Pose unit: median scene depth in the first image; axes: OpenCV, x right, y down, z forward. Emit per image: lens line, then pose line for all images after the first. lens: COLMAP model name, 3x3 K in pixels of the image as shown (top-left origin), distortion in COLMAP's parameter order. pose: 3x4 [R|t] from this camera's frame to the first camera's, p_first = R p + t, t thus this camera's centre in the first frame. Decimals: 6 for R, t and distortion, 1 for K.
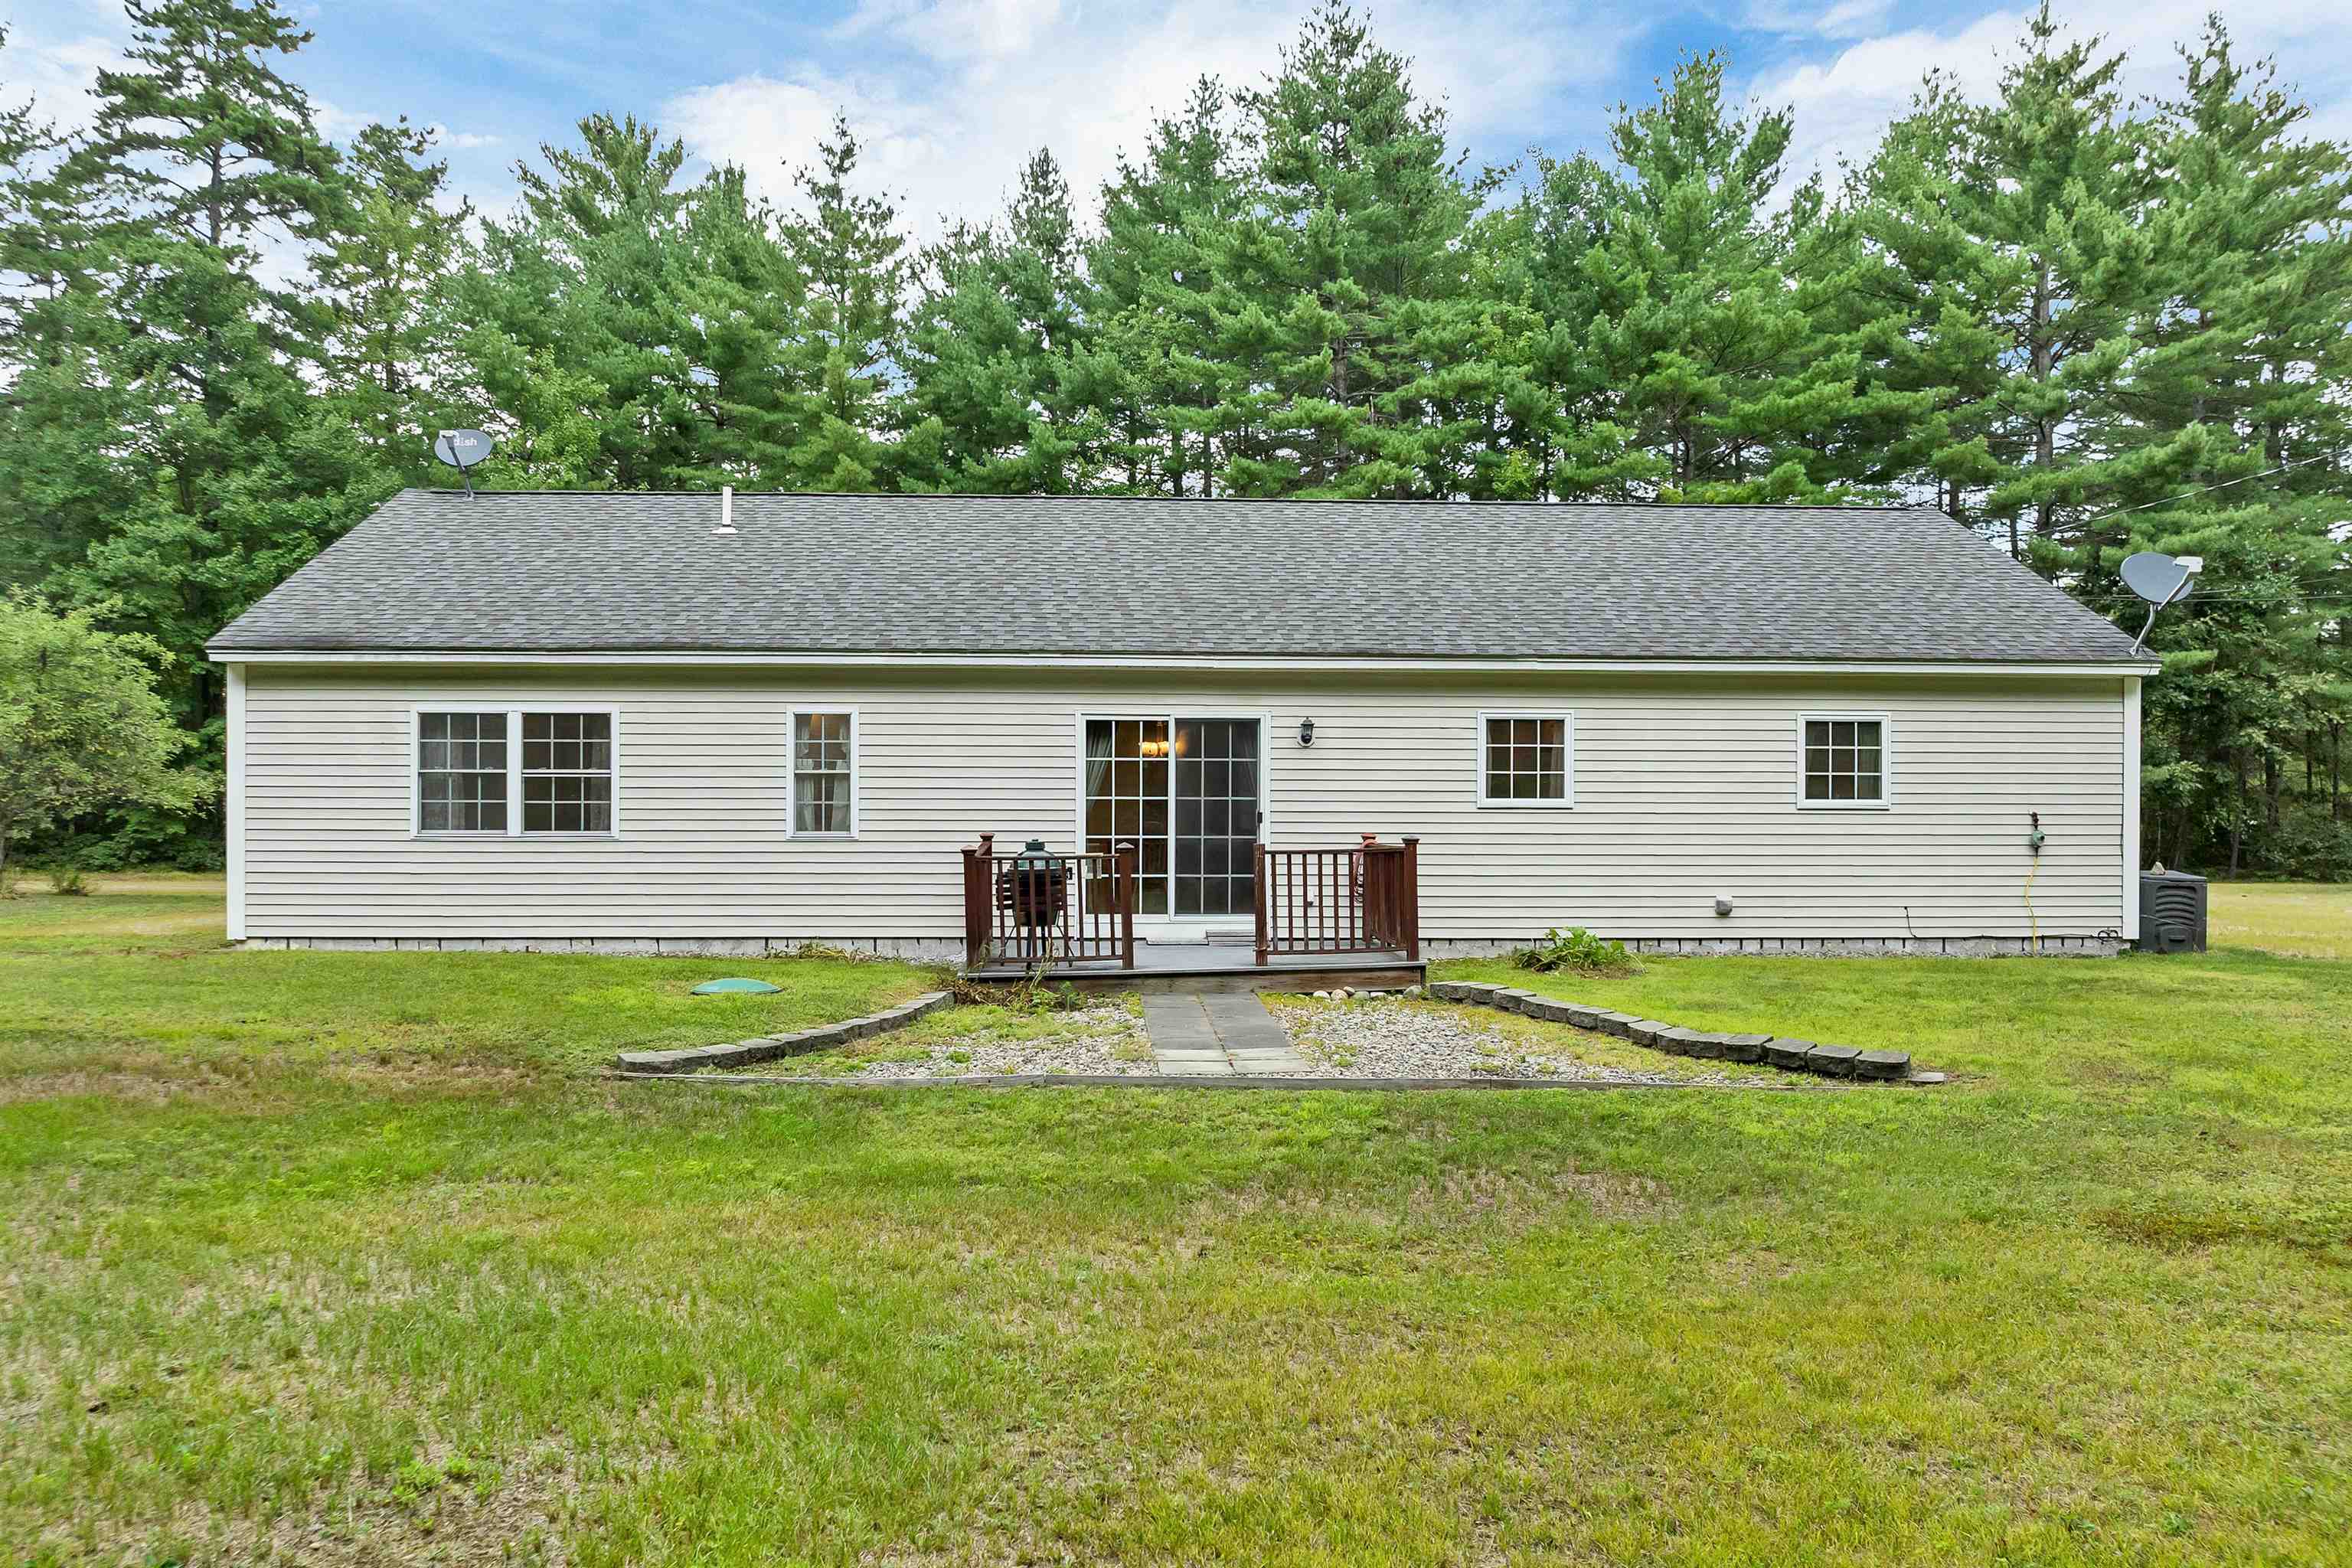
lens RADIAL K [[1714.7, 0, 1176.0], [0, 1714.7, 784.0], [0, 0, 1]] dist [-0.040768, 0.009126]
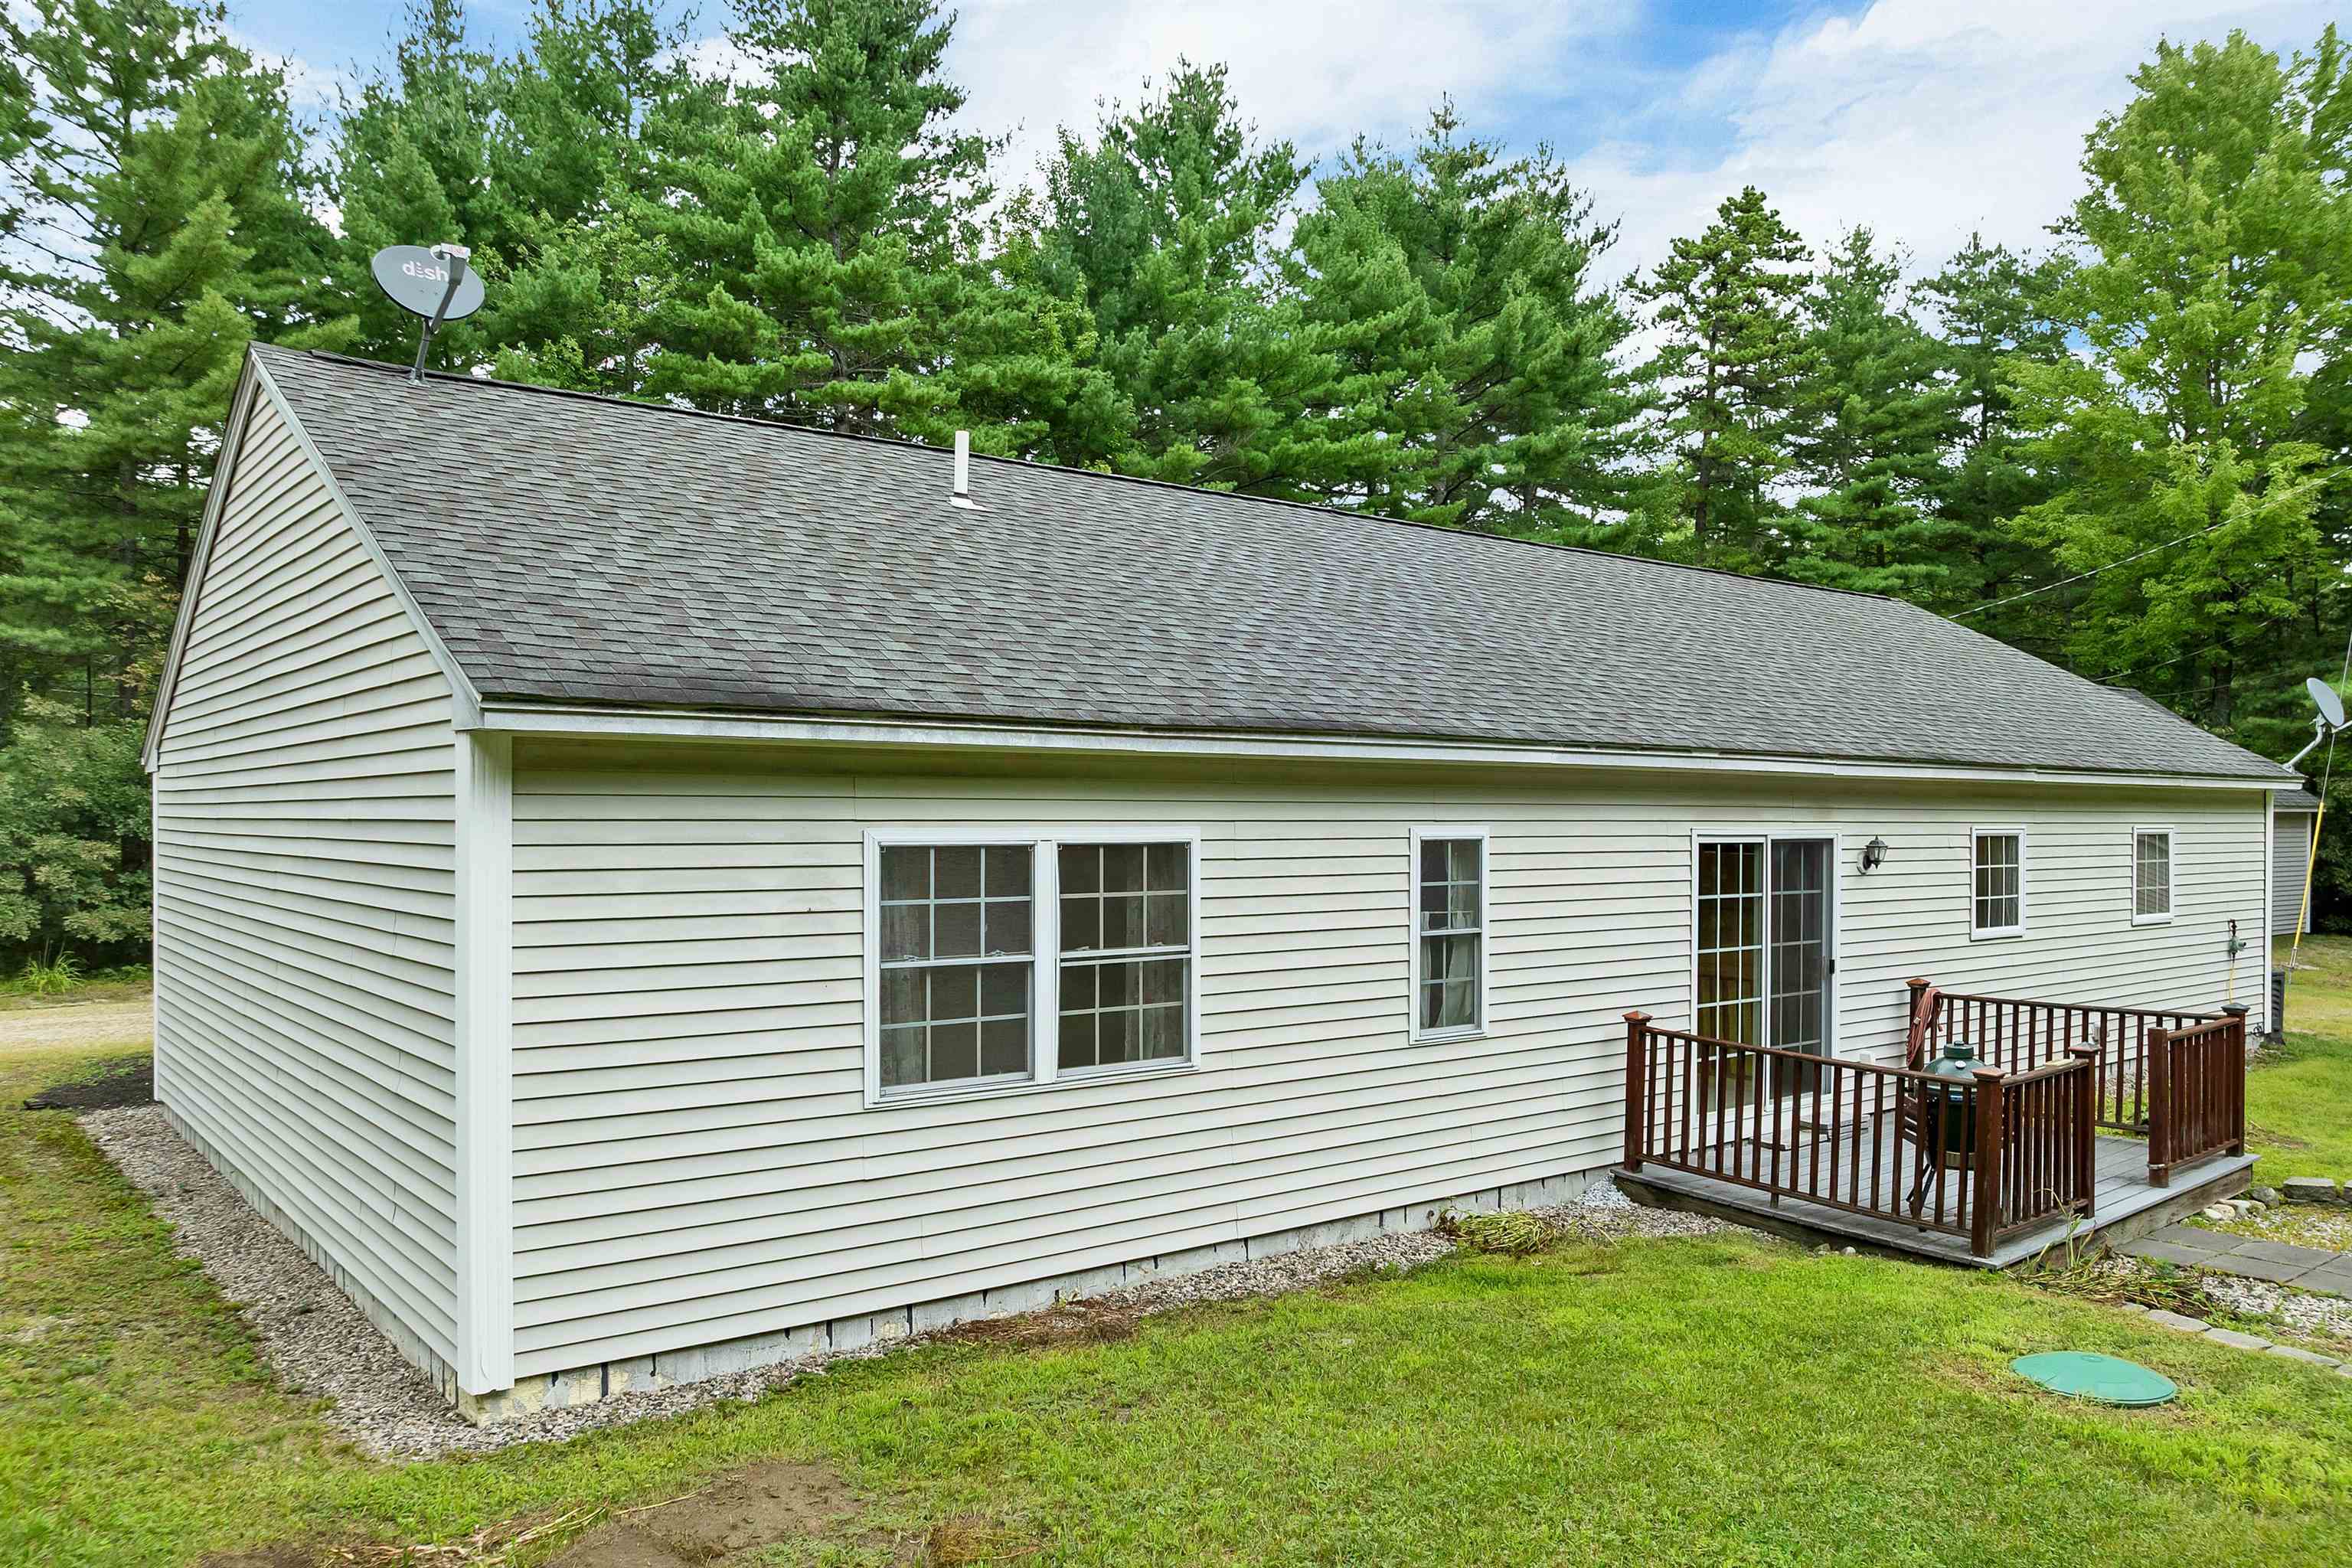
lens RADIAL K [[1714.7, 0, 1176.0], [0, 1714.7, 784.0], [0, 0, 1]] dist [-0.040768, 0.009126]
pose [[0.801465, 0.008200, 0.597985, -0.667865], [0.034011, 0.997663, -0.059265, -0.027497], [-0.597073, 0.067837, 0.799313, 0.554027]]
